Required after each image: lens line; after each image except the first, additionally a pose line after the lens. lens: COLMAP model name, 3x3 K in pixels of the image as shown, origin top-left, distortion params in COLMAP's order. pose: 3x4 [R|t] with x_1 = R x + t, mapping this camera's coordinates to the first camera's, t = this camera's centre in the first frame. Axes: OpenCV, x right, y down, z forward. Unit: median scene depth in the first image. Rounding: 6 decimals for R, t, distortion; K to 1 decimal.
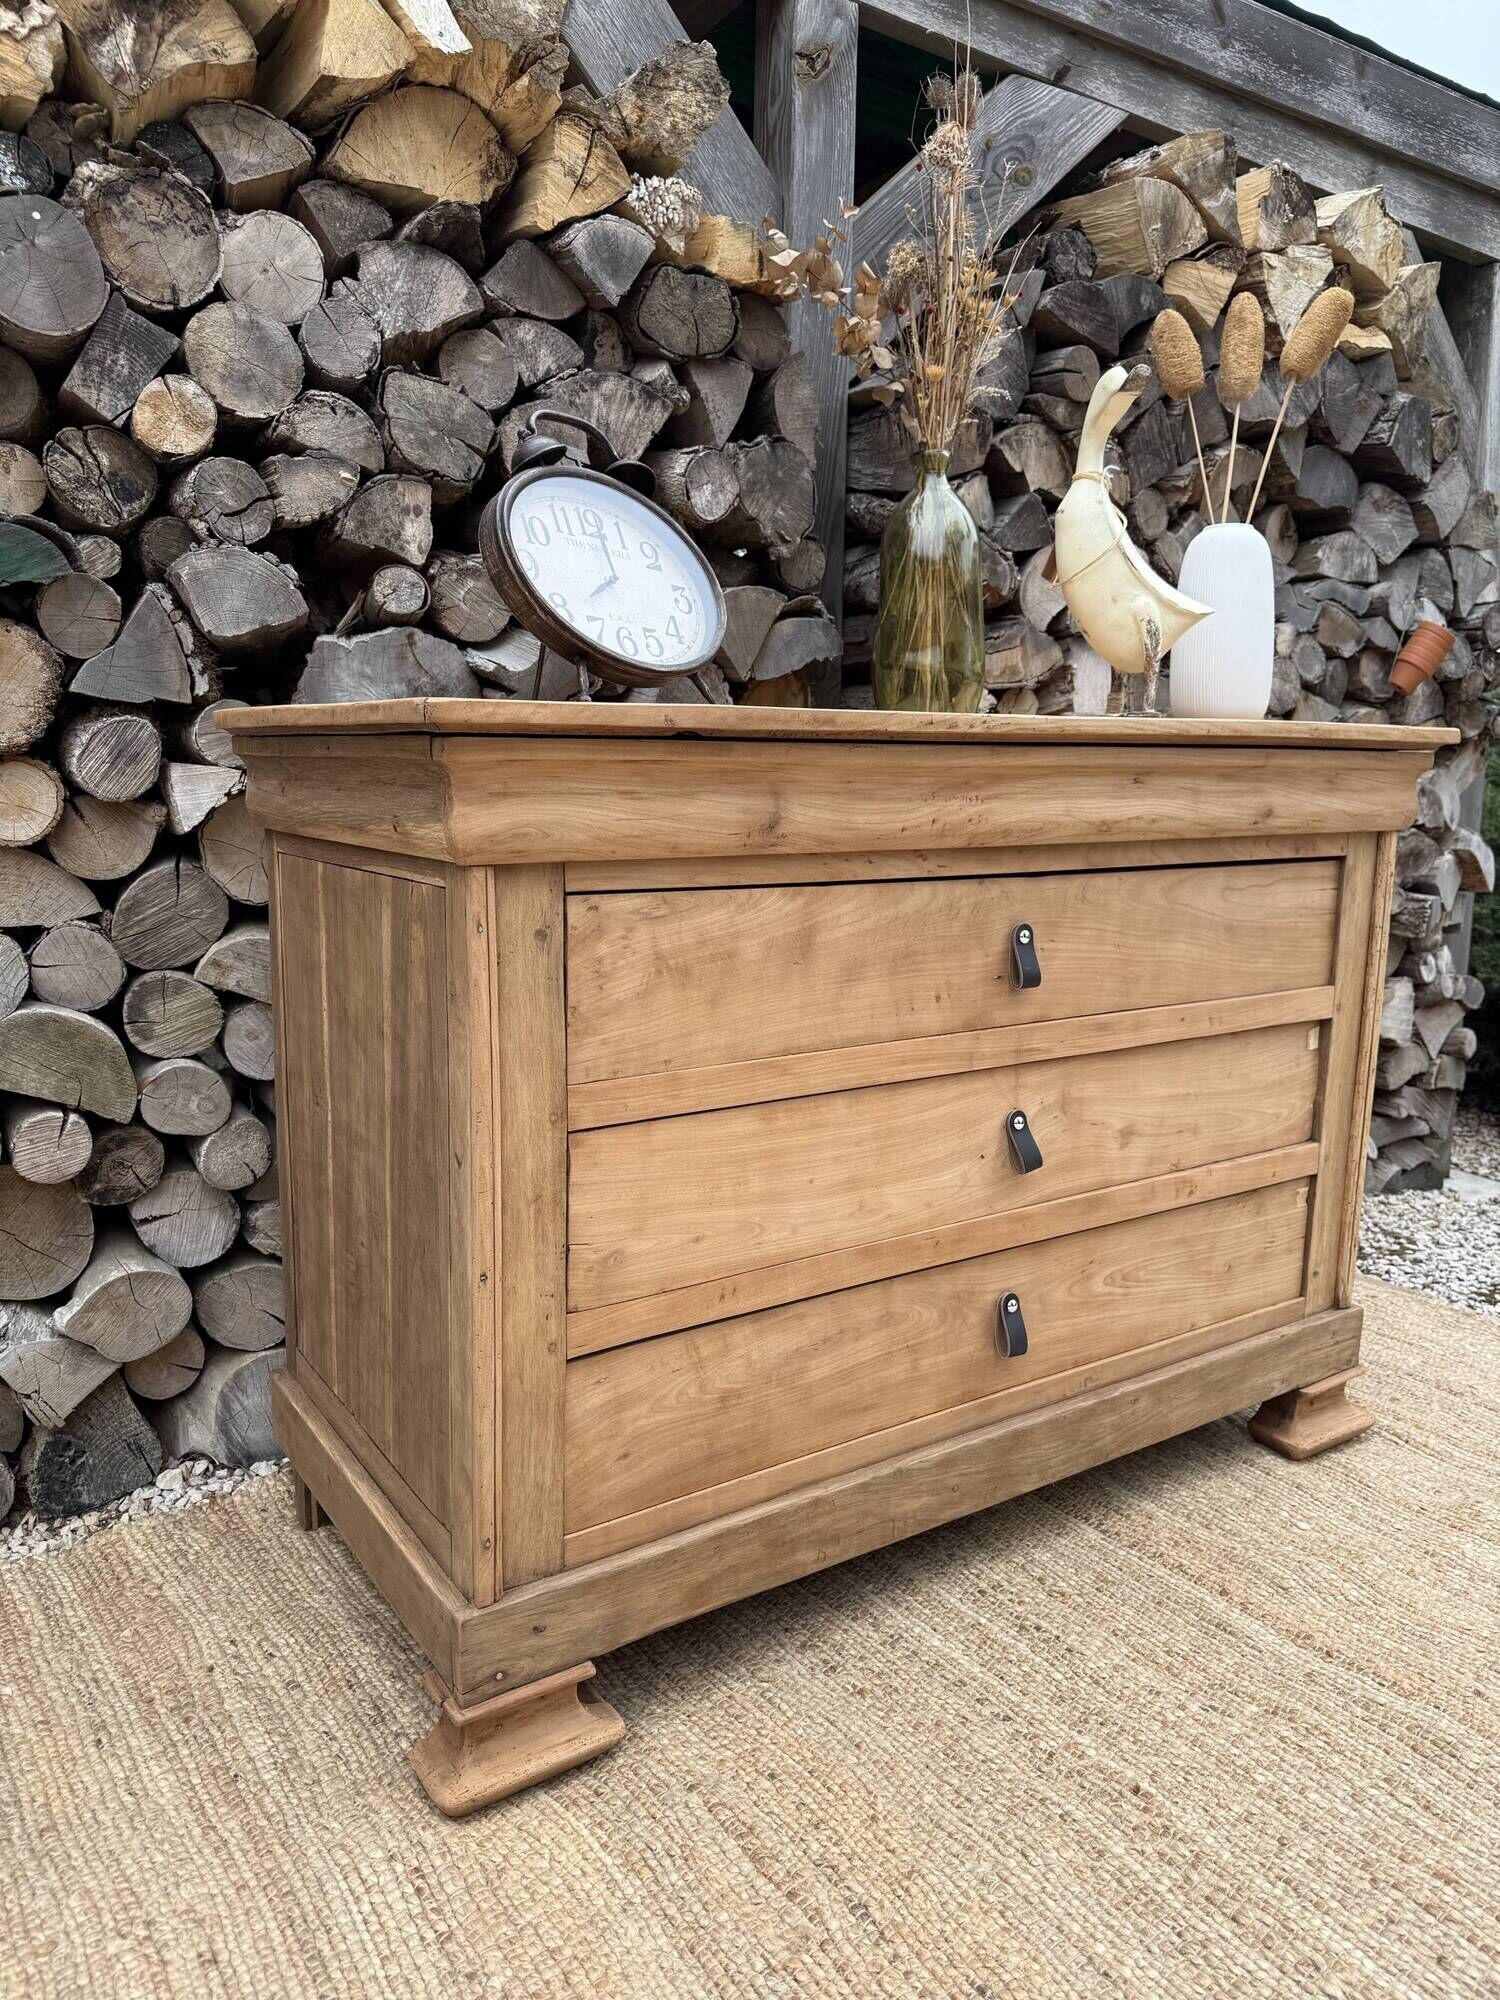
lens RADIAL K [[1417.4, 0, 751.6], [0, 1417.4, 993.7], [0, 0, 1]] dist [0.019901, -0.027625]
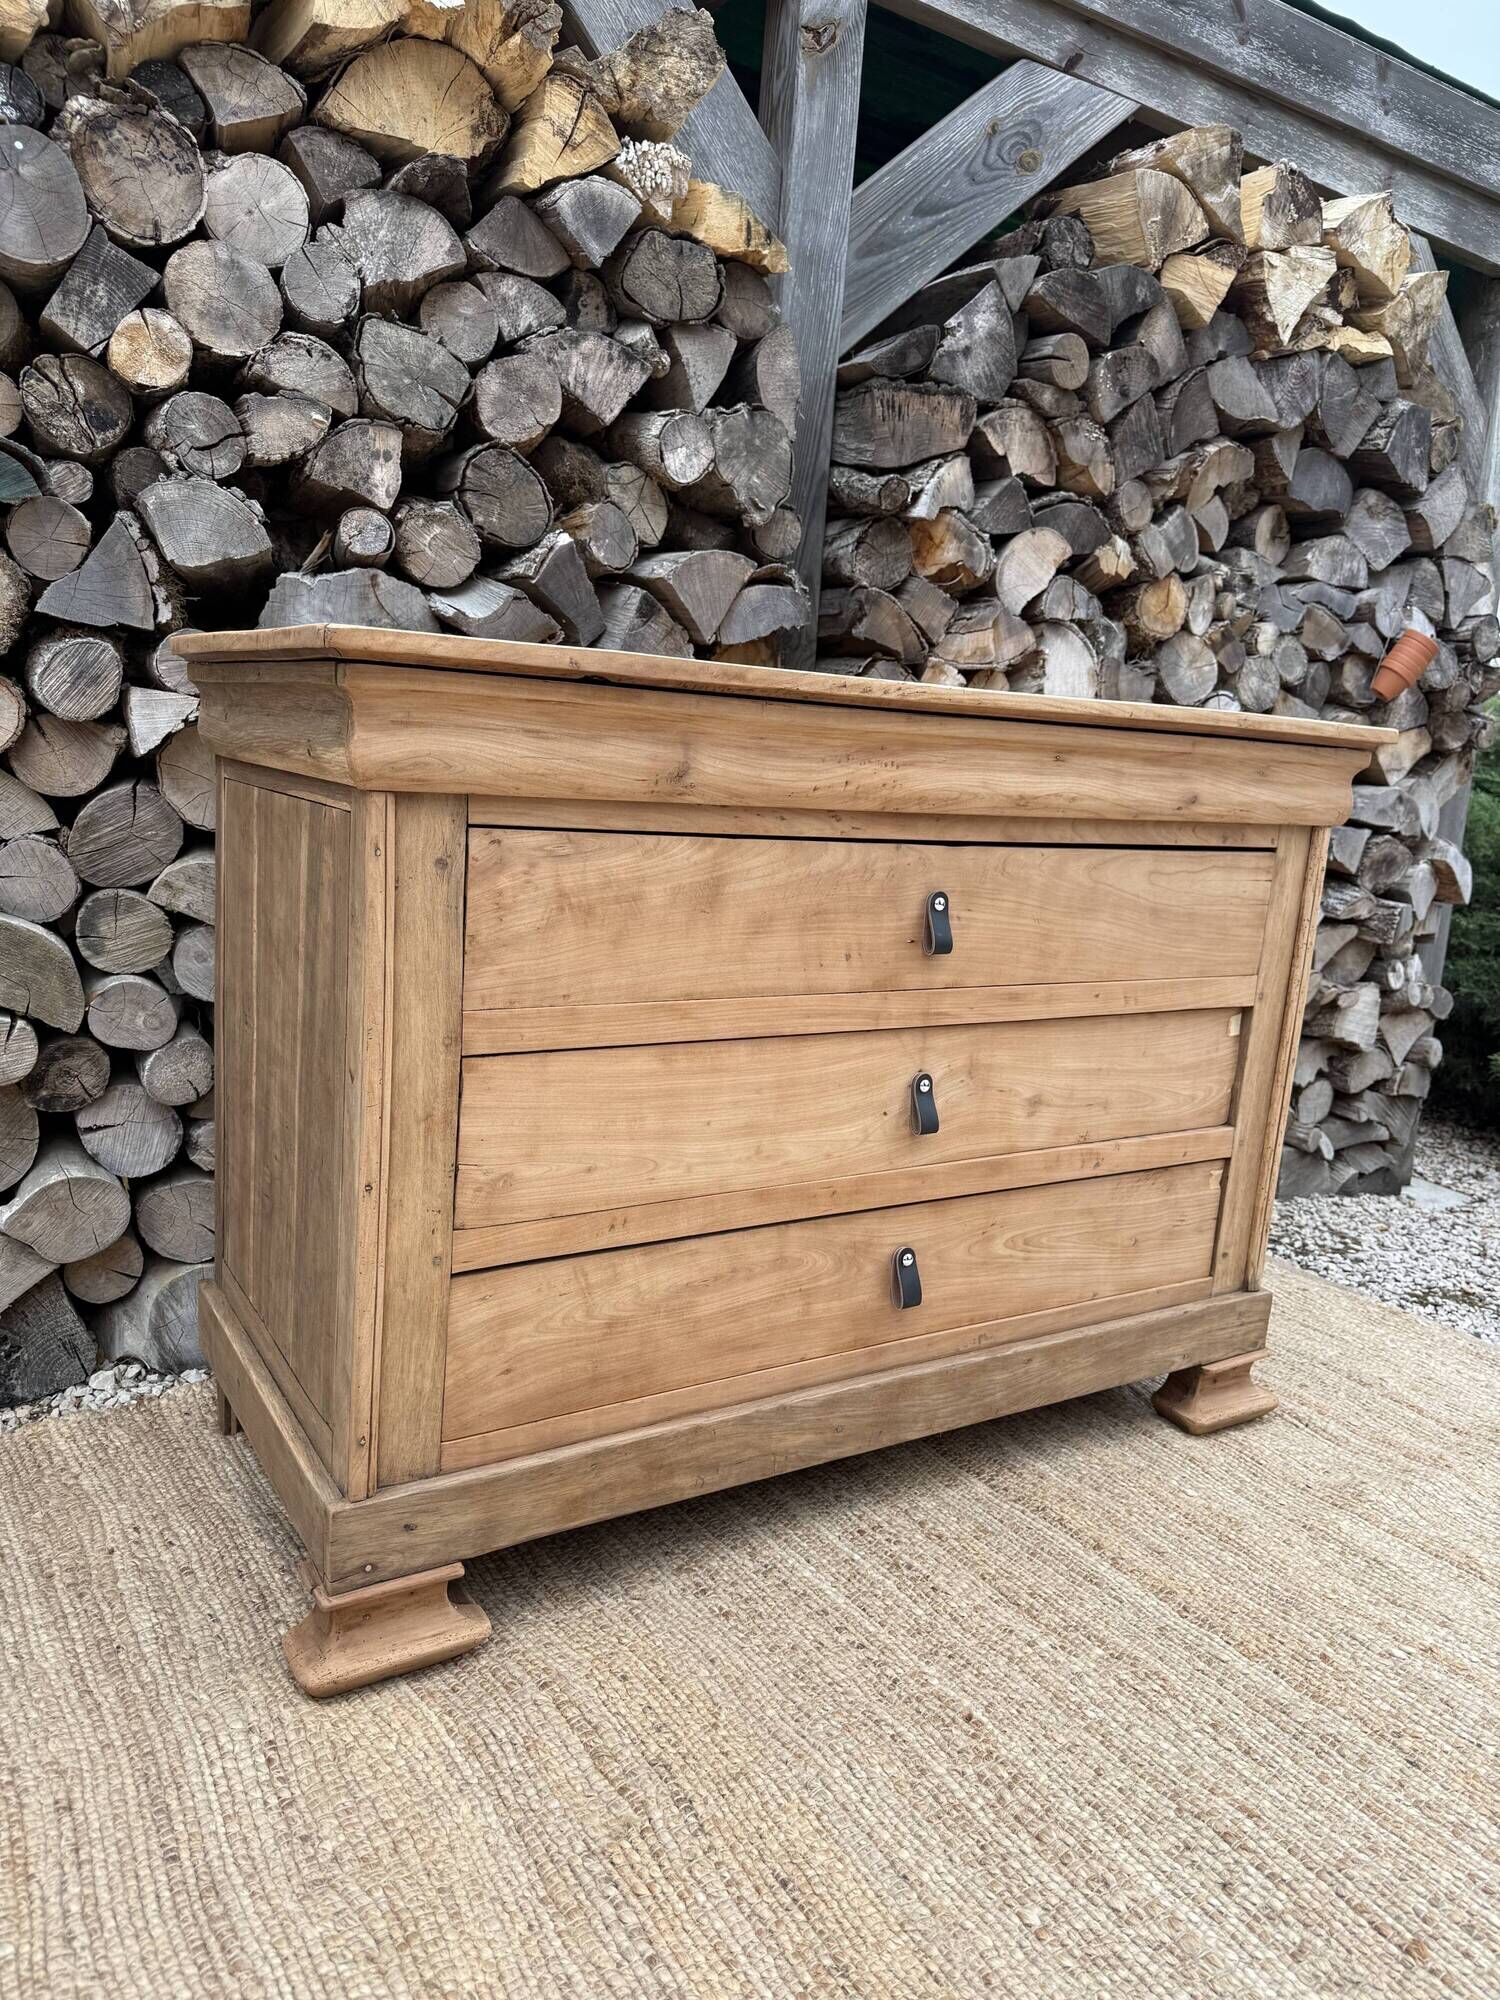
lens RADIAL K [[1417.4, 0, 764.0], [0, 1417.4, 1000.5], [0, 0, 1]] dist [0.019901, -0.027625]
pose [[0.998021, 0.061455, -0.013284, 0.074906], [-0.061227, 0.997981, 0.016903, 0.018725], [0.014296, -0.016056, 0.999769, -0.028895]]
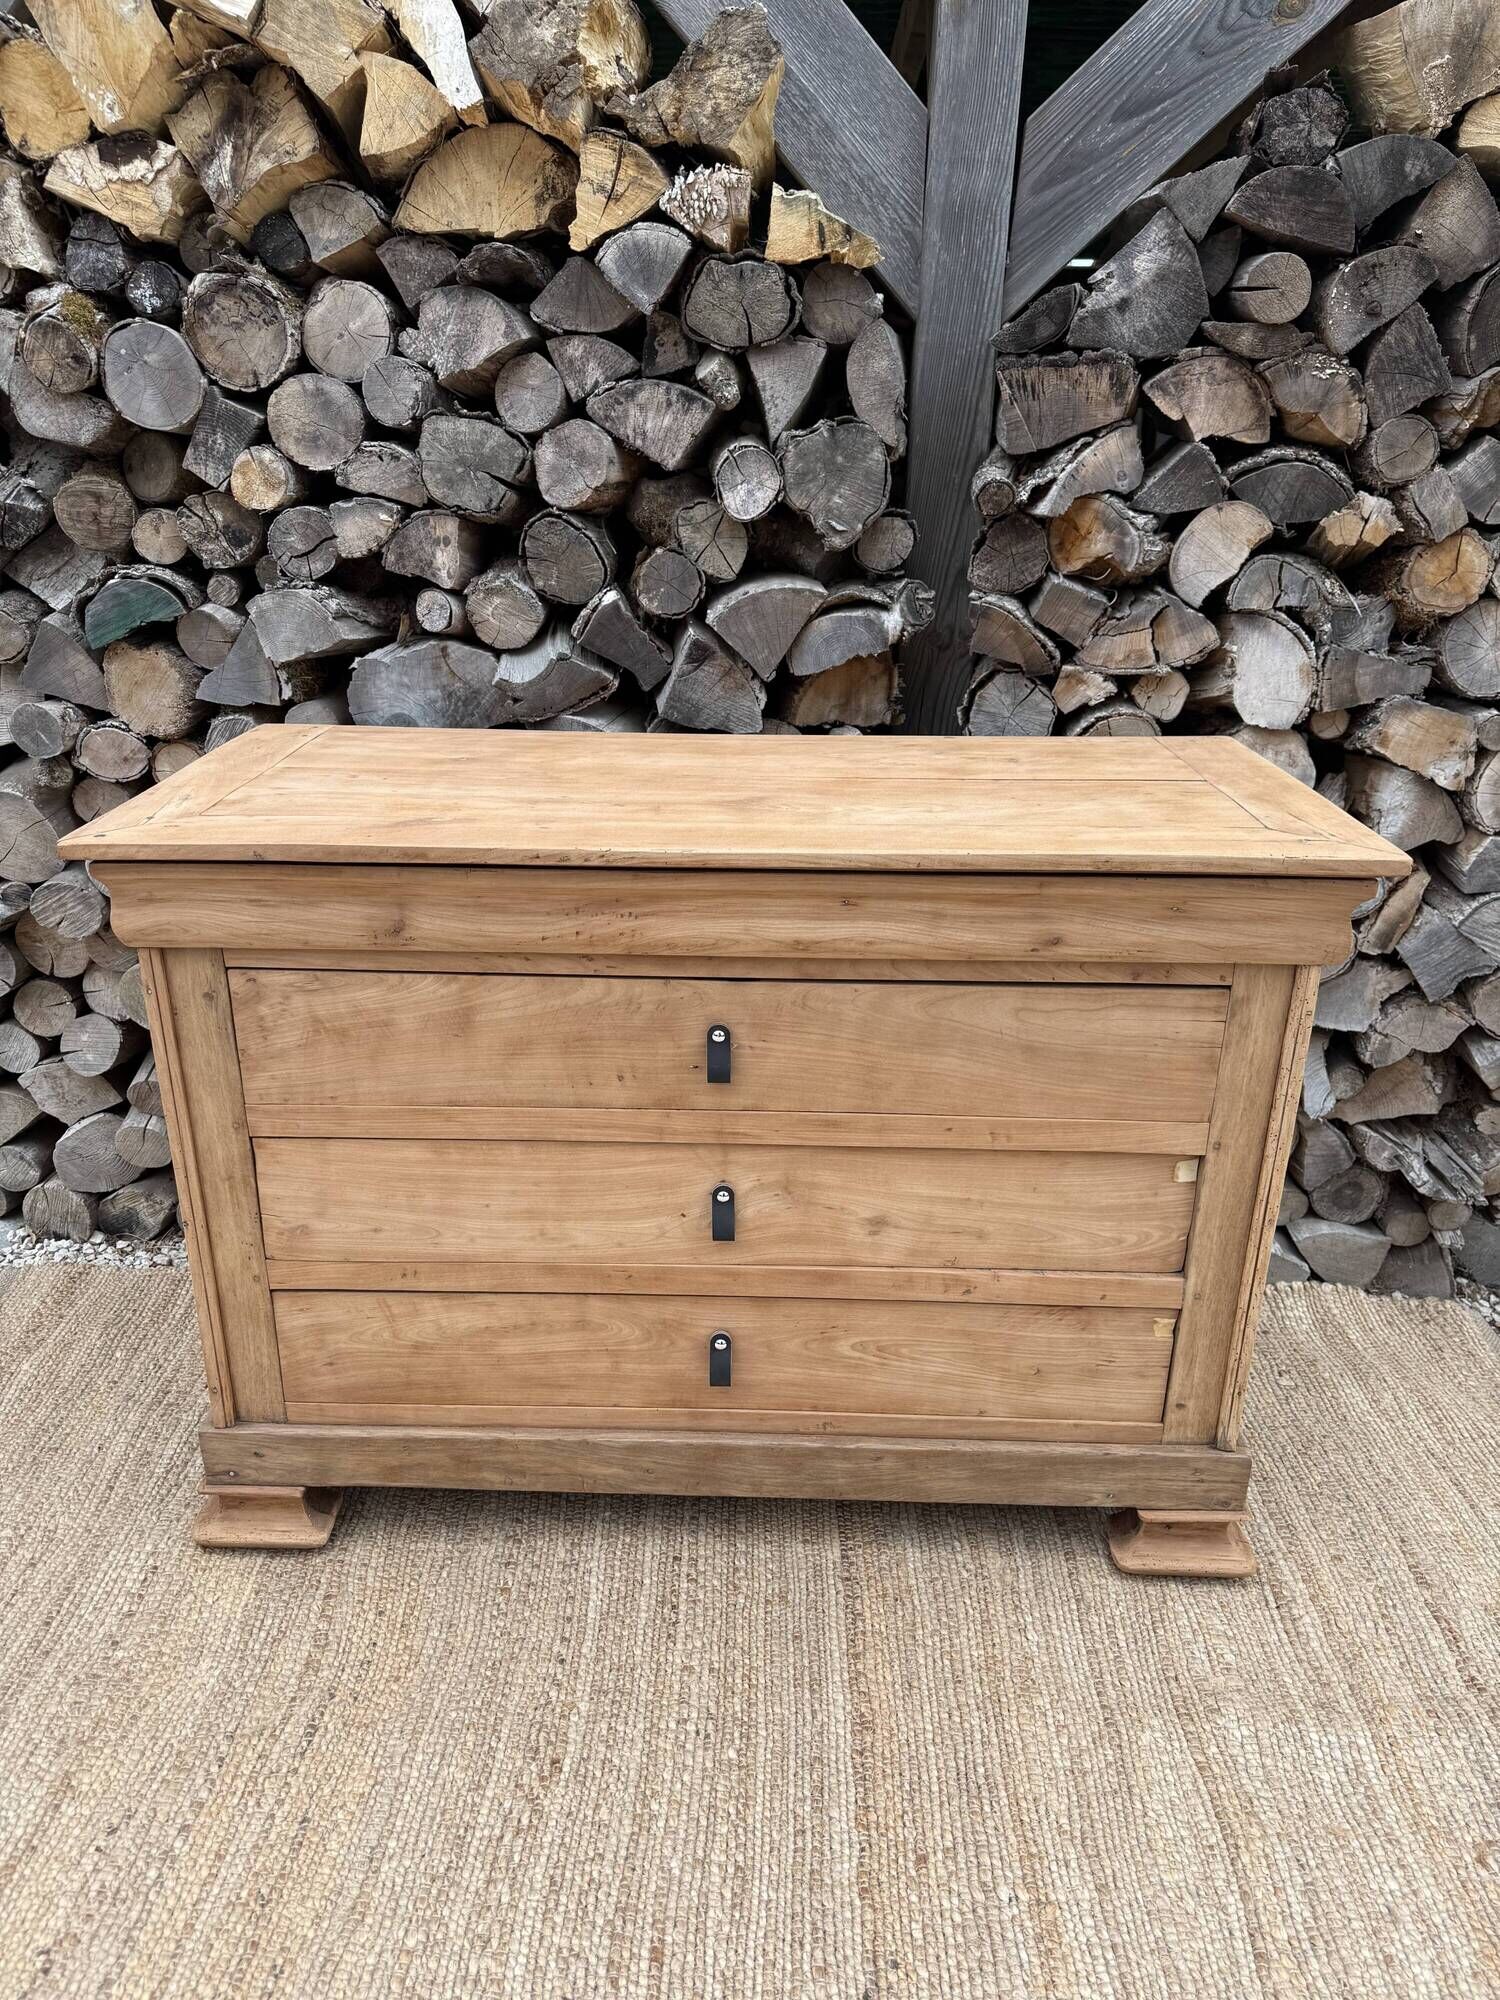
lens RADIAL K [[1417.4, 0, 742.7], [0, 1417.4, 1003.1], [0, 0, 1]] dist [0.019901, -0.027625]
pose [[0.811276, 0.214537, -0.543879, 0.684092], [-0.092098, 0.965523, 0.243480, -0.283275], [0.577364, -0.147439, 0.803065, 0.151444]]
